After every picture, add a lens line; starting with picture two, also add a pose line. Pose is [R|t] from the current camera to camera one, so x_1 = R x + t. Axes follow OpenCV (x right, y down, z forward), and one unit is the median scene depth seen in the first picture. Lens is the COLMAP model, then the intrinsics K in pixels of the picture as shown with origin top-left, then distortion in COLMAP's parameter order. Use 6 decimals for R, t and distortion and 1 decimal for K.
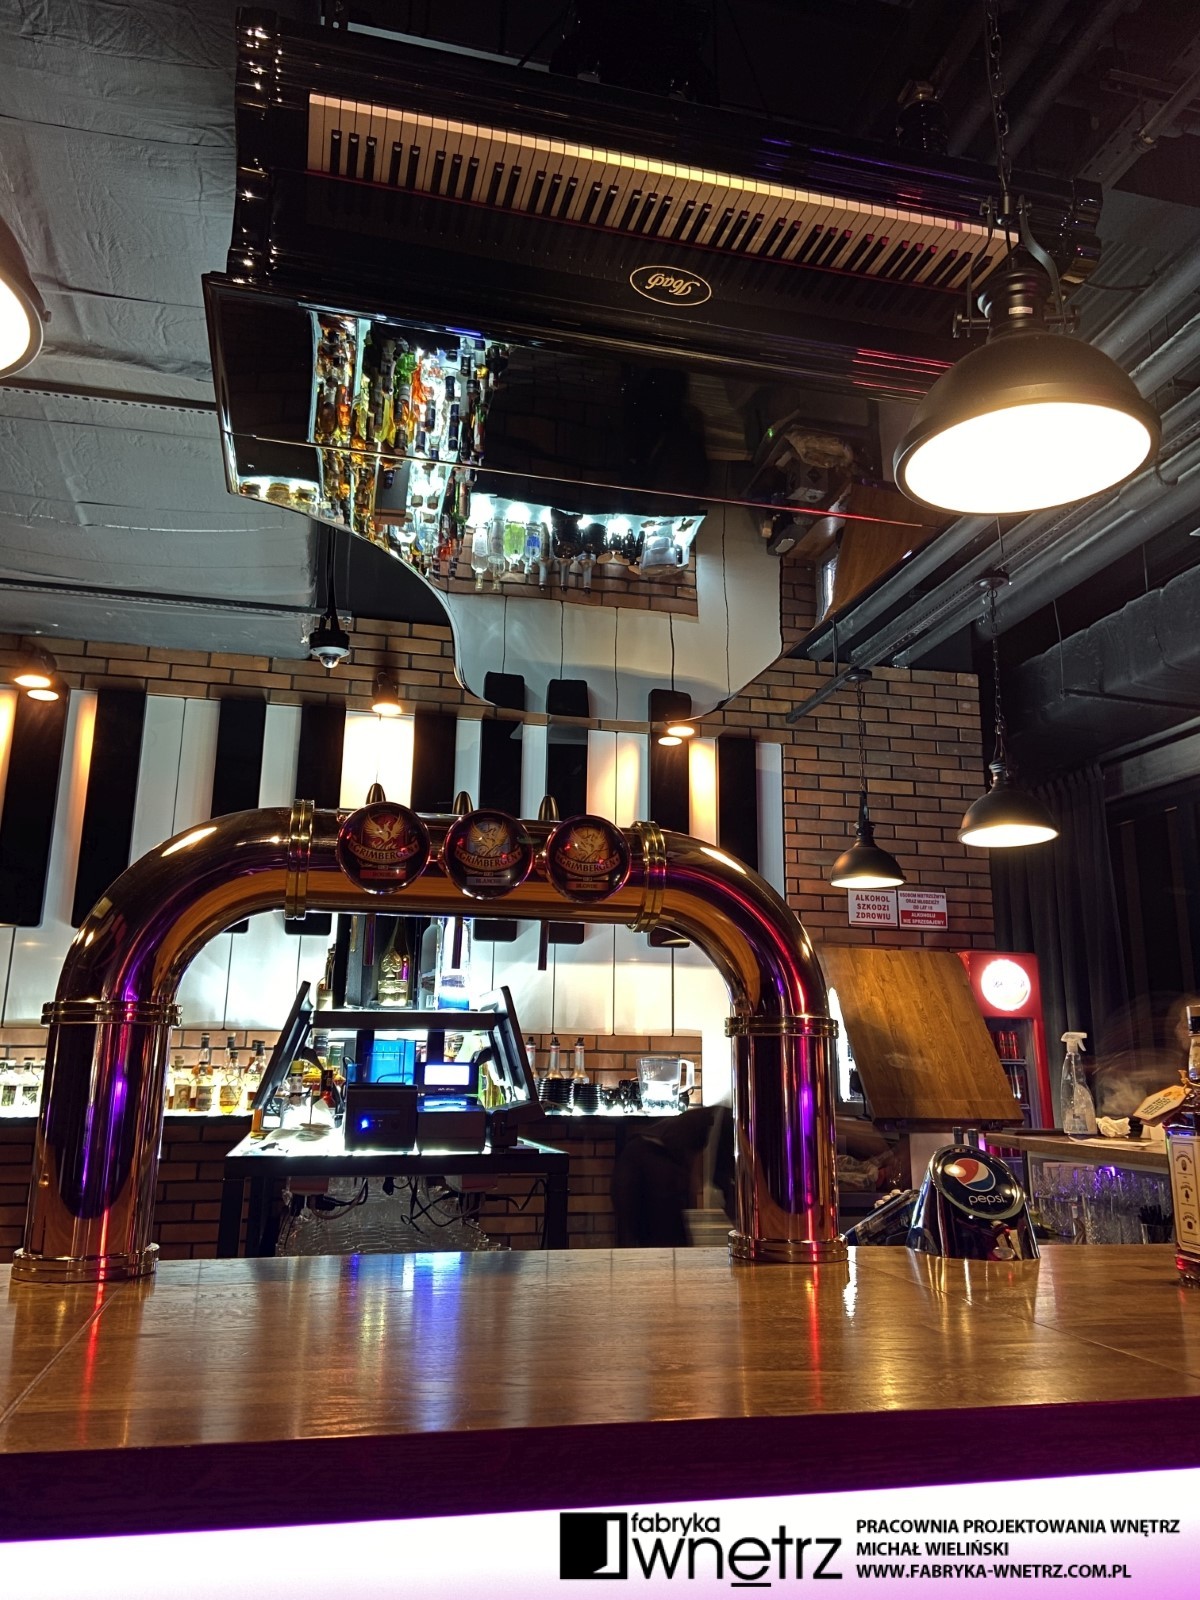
lens RADIAL K [[1199.0, 0, 604.9], [0, 1199.0, 783.8], [0, 0, 1]] dist [0.127088, -0.161851]
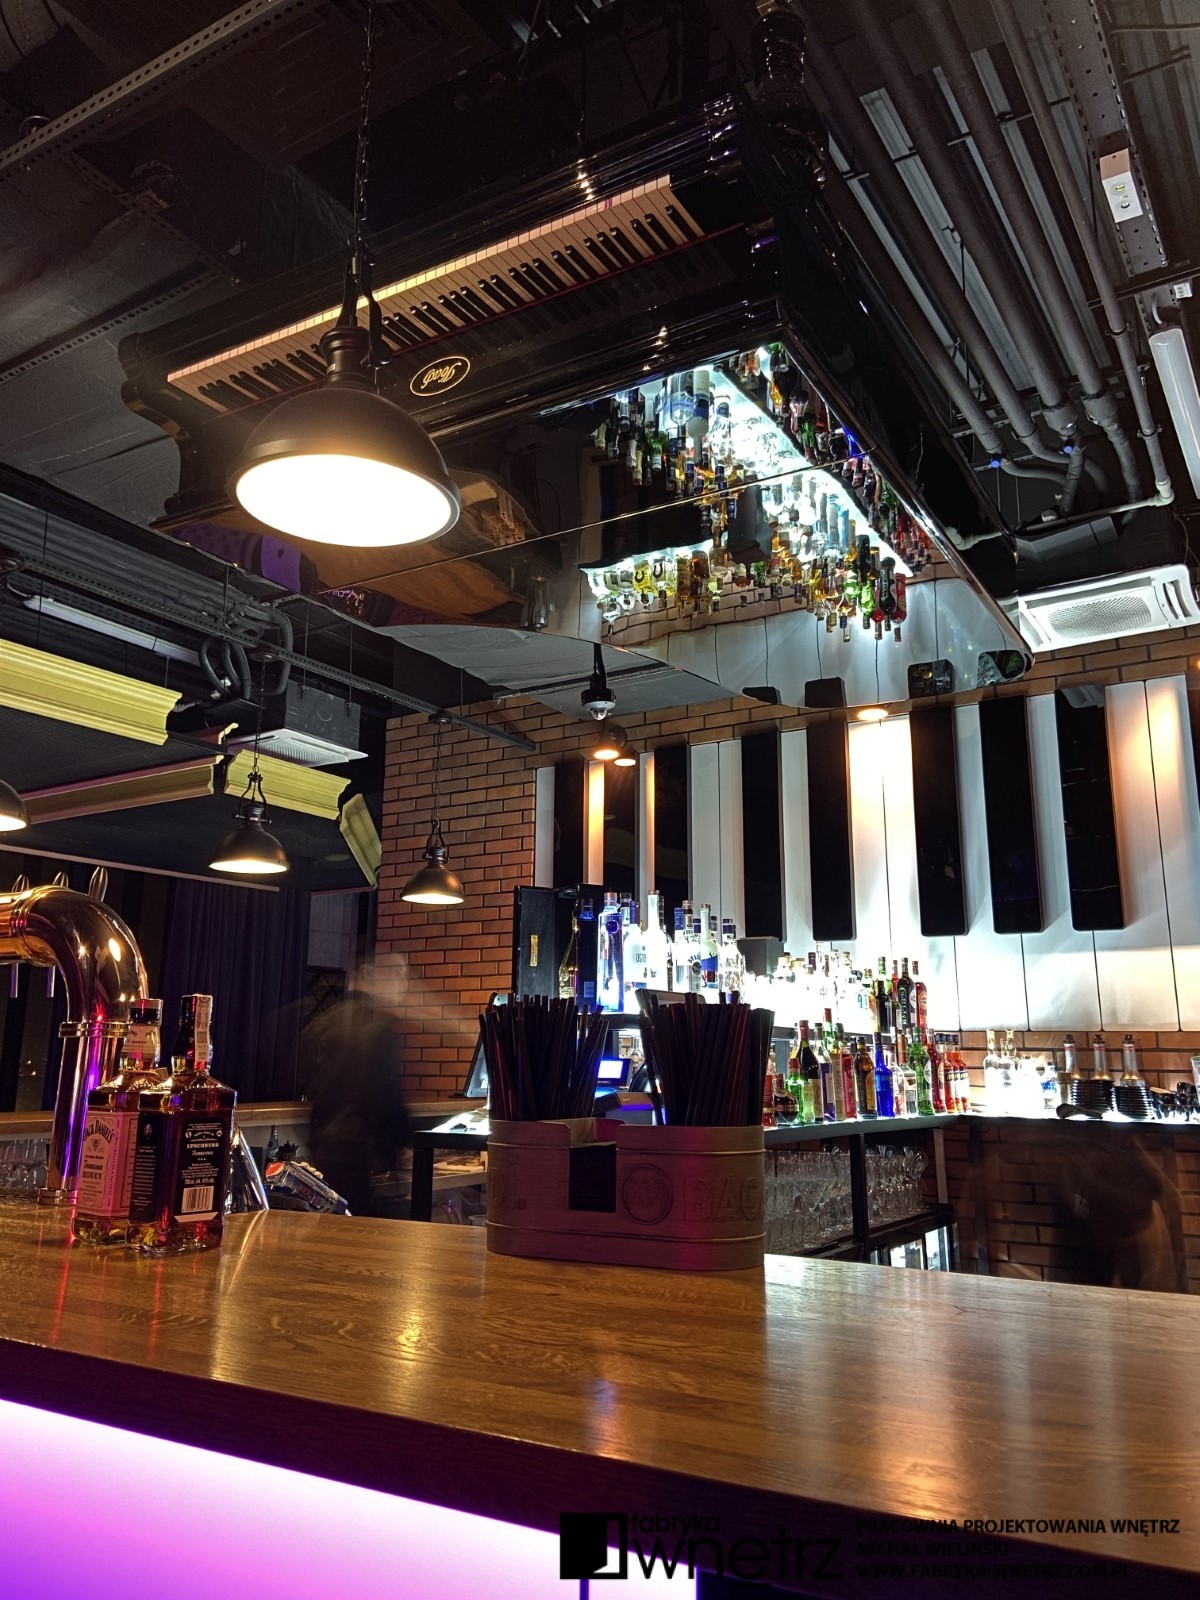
lens RADIAL K [[1199.0, 0, 604.9], [0, 1199.0, 783.8], [0, 0, 1]] dist [0.127088, -0.161851]
pose [[0.711572, -0.166928, -0.682495, 0.353230], [0.165043, 0.983900, -0.068573, 0.028701], [0.682954, -0.063846, 0.727666, 0.101121]]
